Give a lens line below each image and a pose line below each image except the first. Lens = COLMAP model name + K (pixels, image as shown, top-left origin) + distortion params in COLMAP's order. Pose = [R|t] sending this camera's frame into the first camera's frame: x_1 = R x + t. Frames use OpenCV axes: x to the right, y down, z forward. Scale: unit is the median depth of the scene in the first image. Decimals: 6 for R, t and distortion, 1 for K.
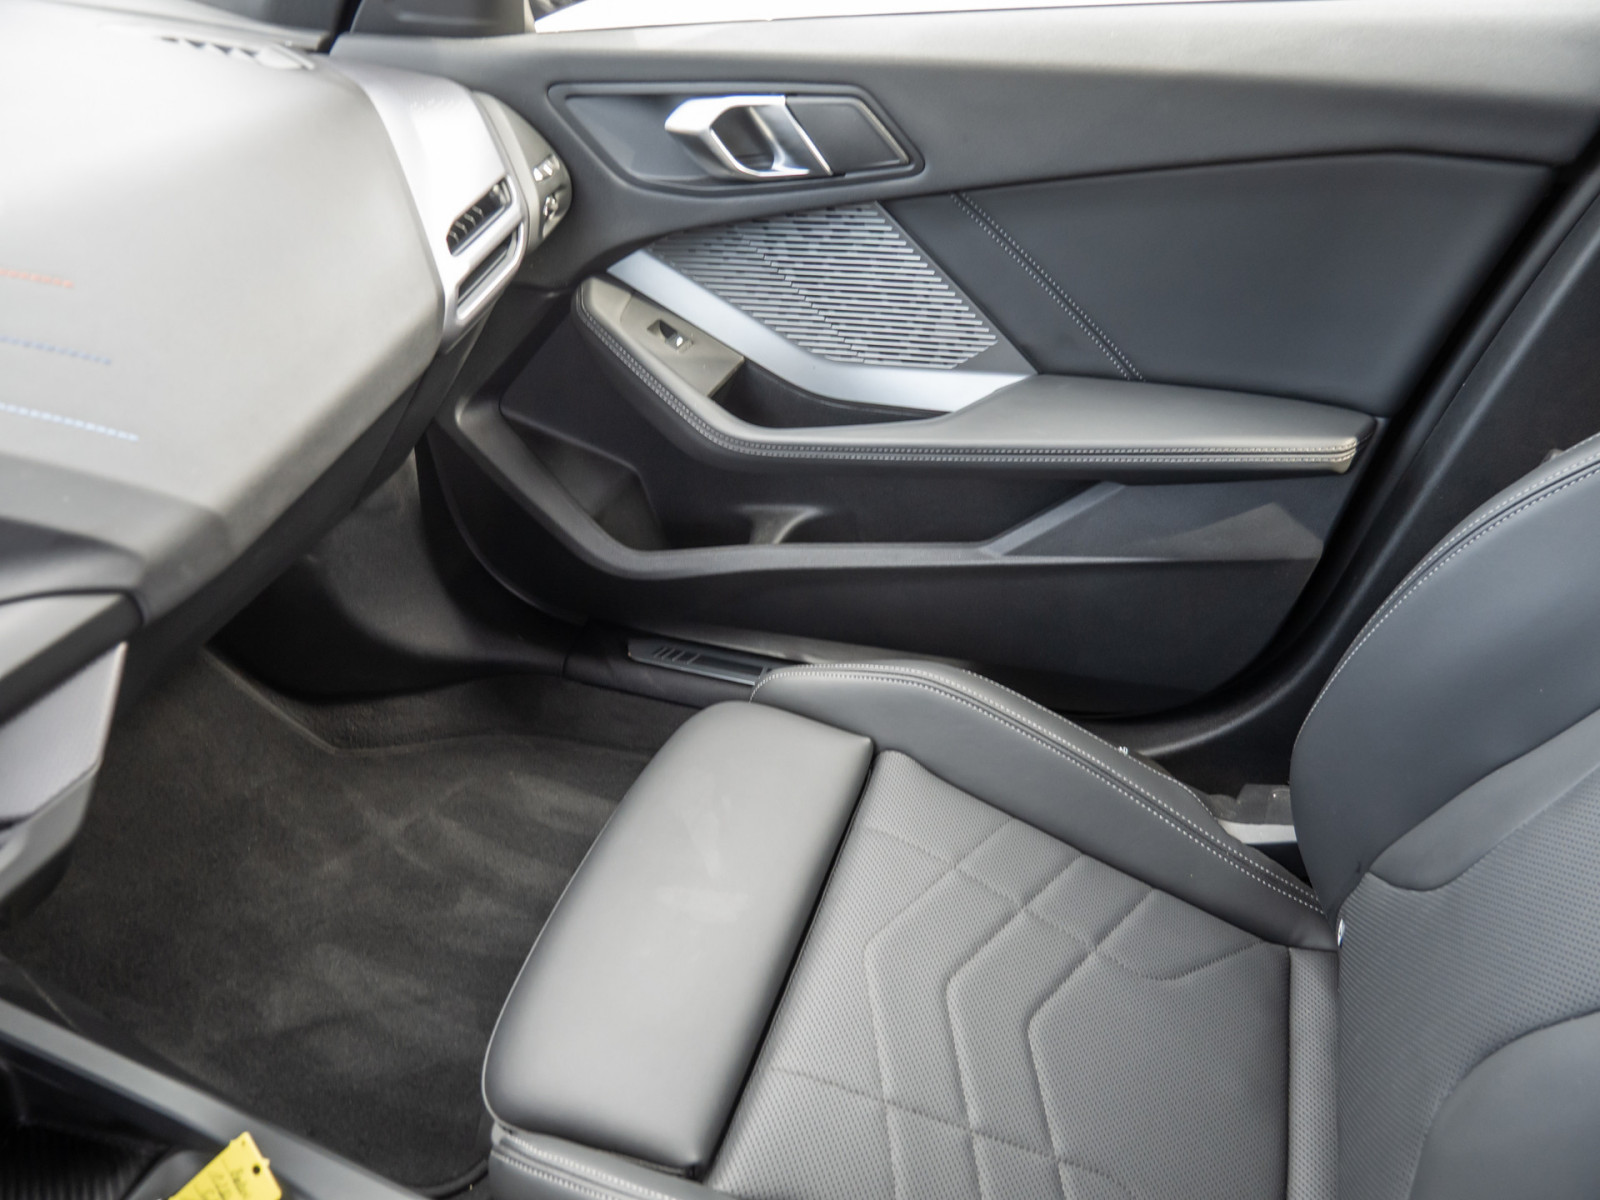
lens RADIAL K [[1153.2, 0, 796.1], [0, 1153.2, 607.8], [0, 0, 1]] dist [-0.043614, 0.002031]
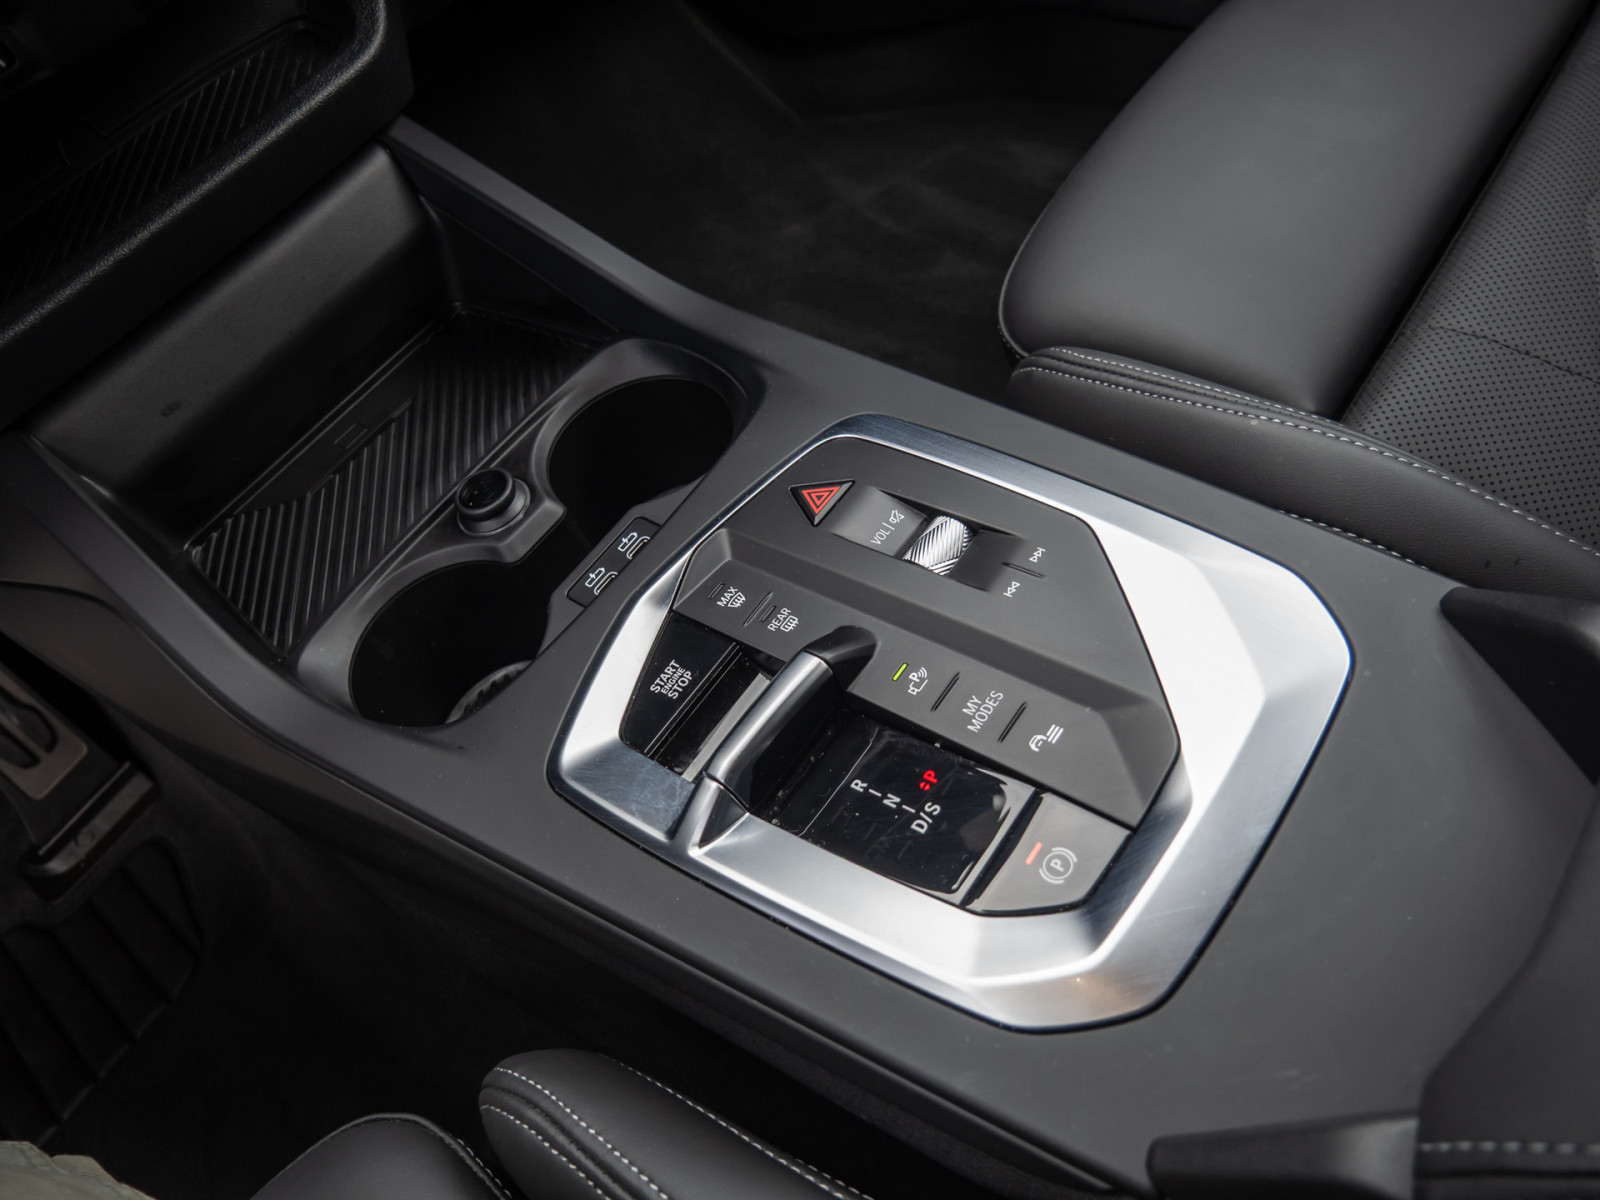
lens RADIAL K [[1153.2, 0, 796.5], [0, 1153.2, 608.2], [0, 0, 1]] dist [-0.043614, 0.002031]
pose [[0.933089, 0.149320, -0.327183, -0.077635], [-0.045337, 0.951316, 0.304866, 0.233041], [0.356776, -0.269634, 0.894432, 0.148149]]
